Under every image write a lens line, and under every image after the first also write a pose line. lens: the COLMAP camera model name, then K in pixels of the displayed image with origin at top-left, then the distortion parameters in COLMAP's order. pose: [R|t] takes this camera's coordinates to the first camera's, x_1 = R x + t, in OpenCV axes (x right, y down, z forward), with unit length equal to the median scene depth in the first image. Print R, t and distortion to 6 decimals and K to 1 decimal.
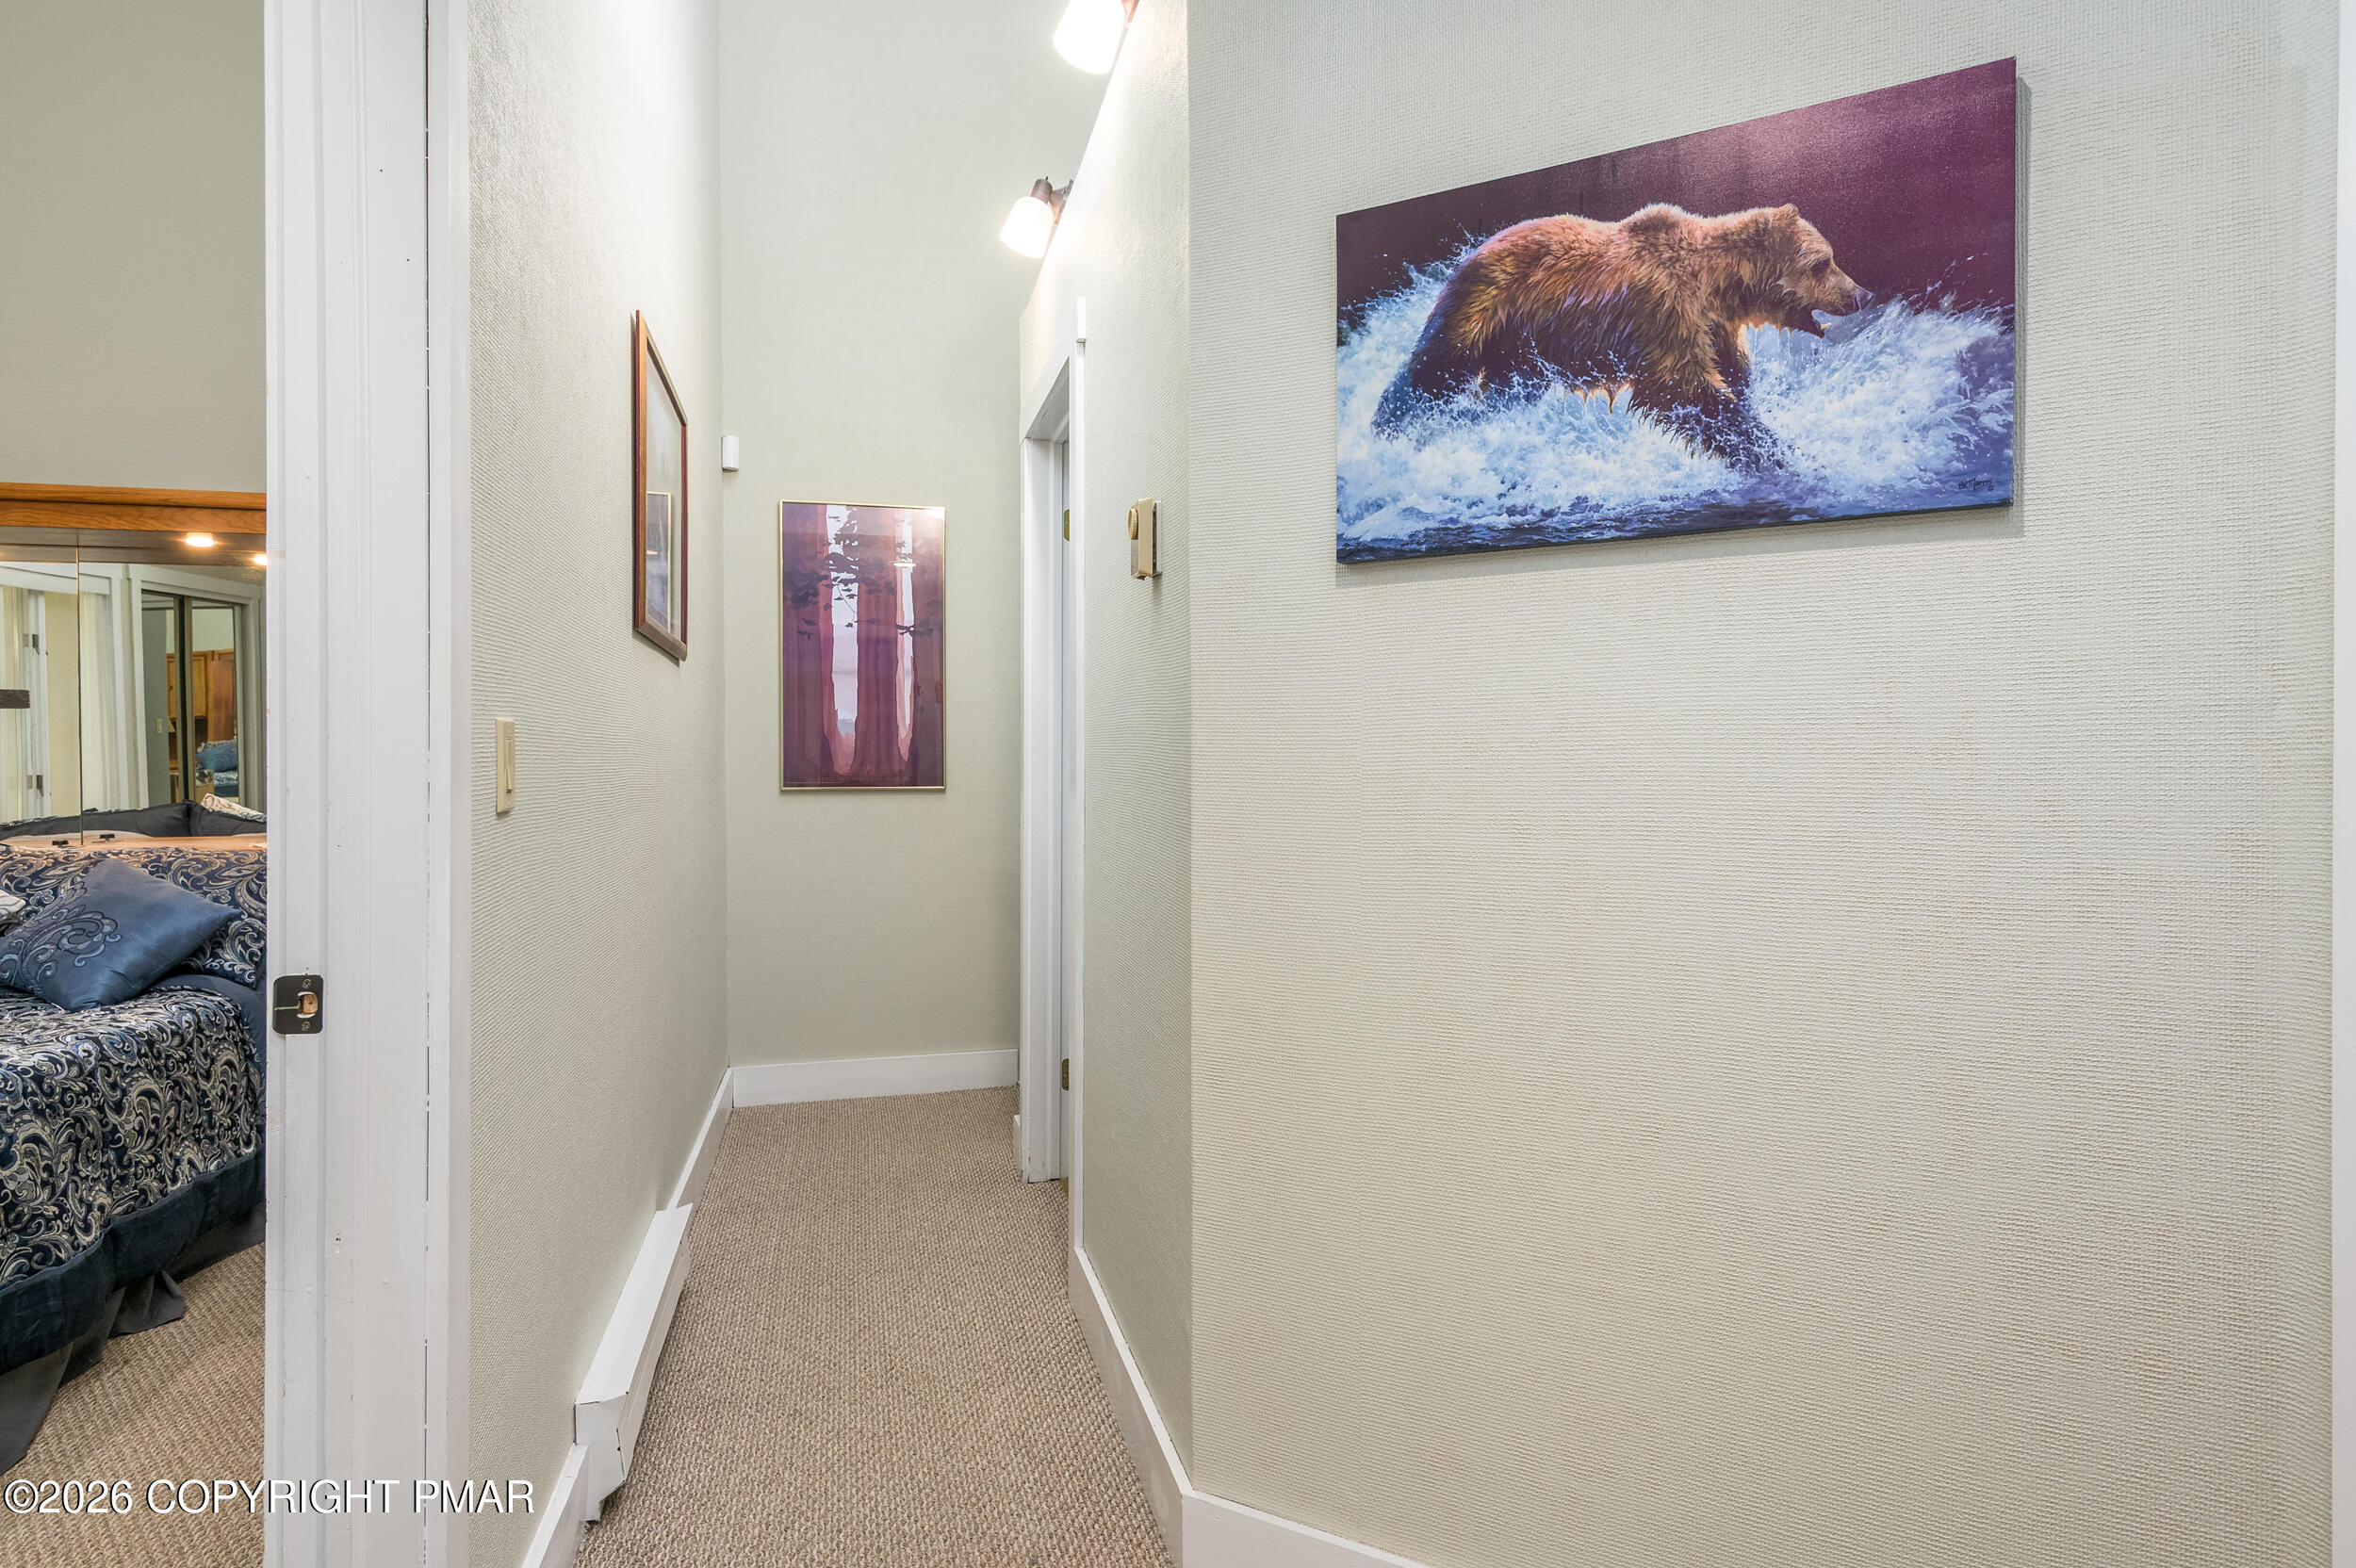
lens RADIAL K [[1337.5, 0, 1182.7], [0, 1337.5, 763.0], [0, 0, 1]] dist [0.029804, -0.008959]
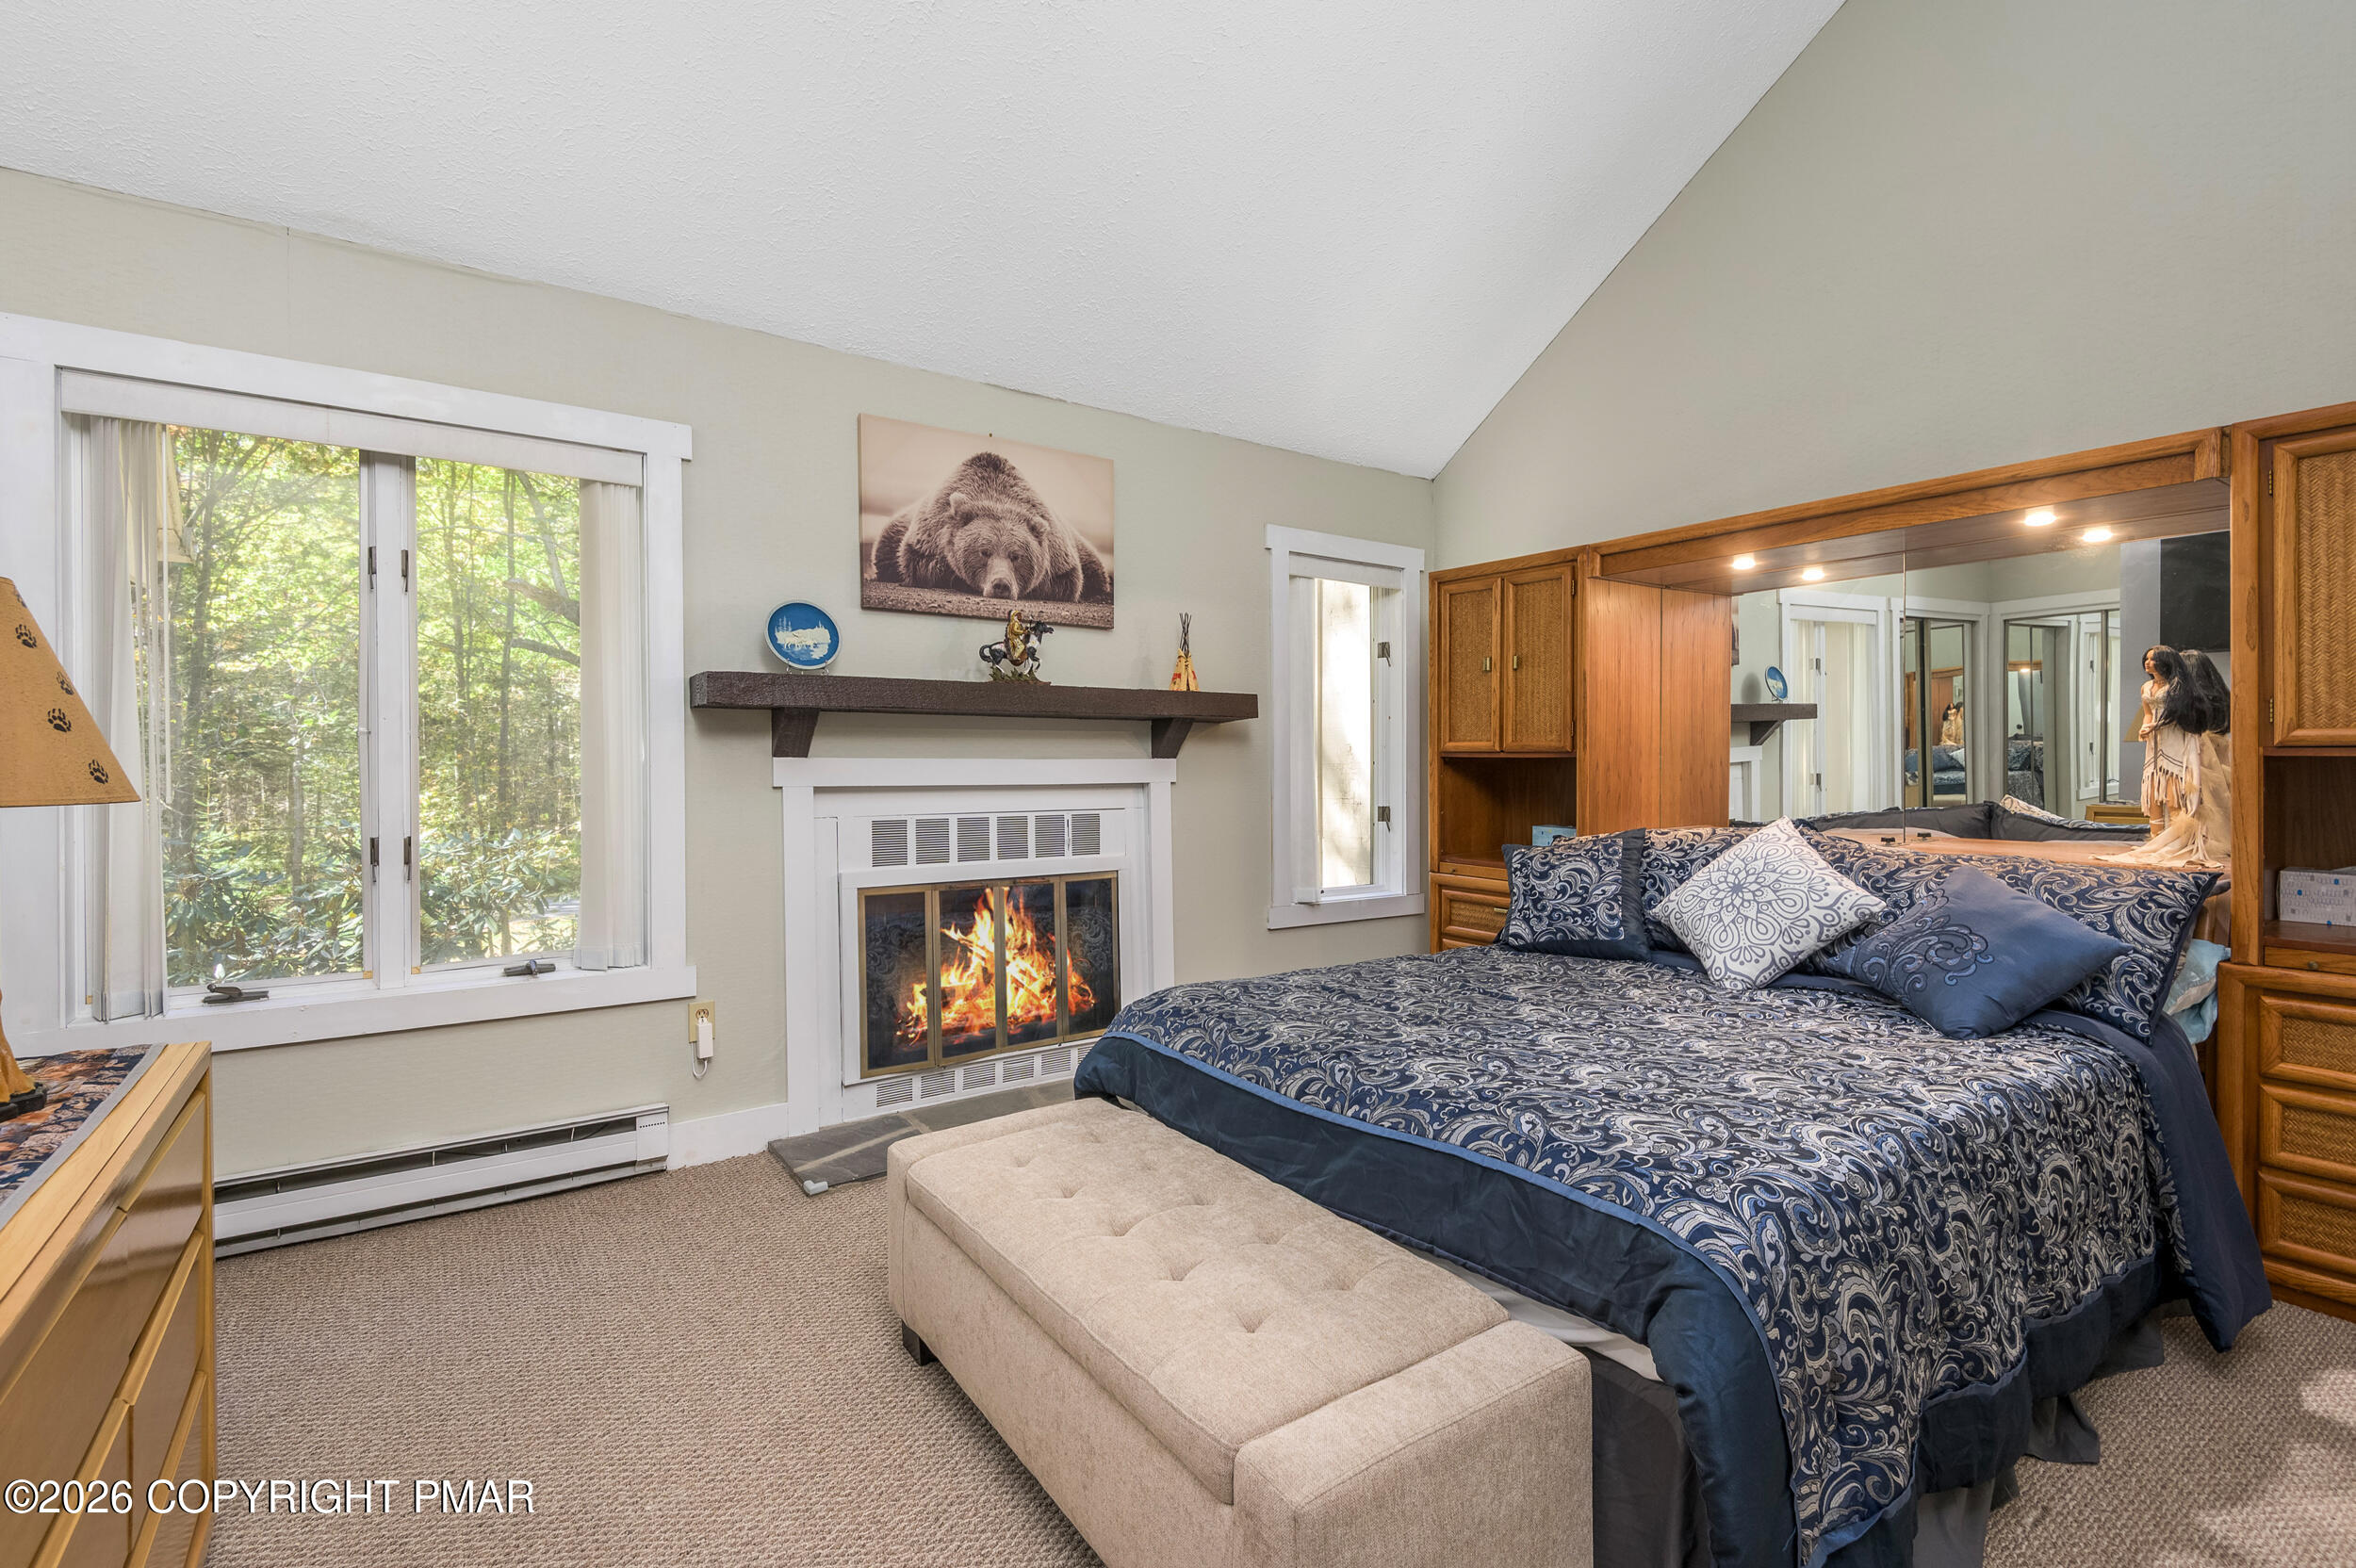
lens RADIAL K [[1065.3, 0, 1188.5], [0, 1065.3, 779.0], [0, 0, 1]] dist [0.025758, -0.011762]
pose [[0.363718, 0.018315, -0.931329, -0.324993], [-0.007550, 0.999832, 0.016713, 0.003311], [0.931478, 0.000953, 0.363796, 0.258271]]
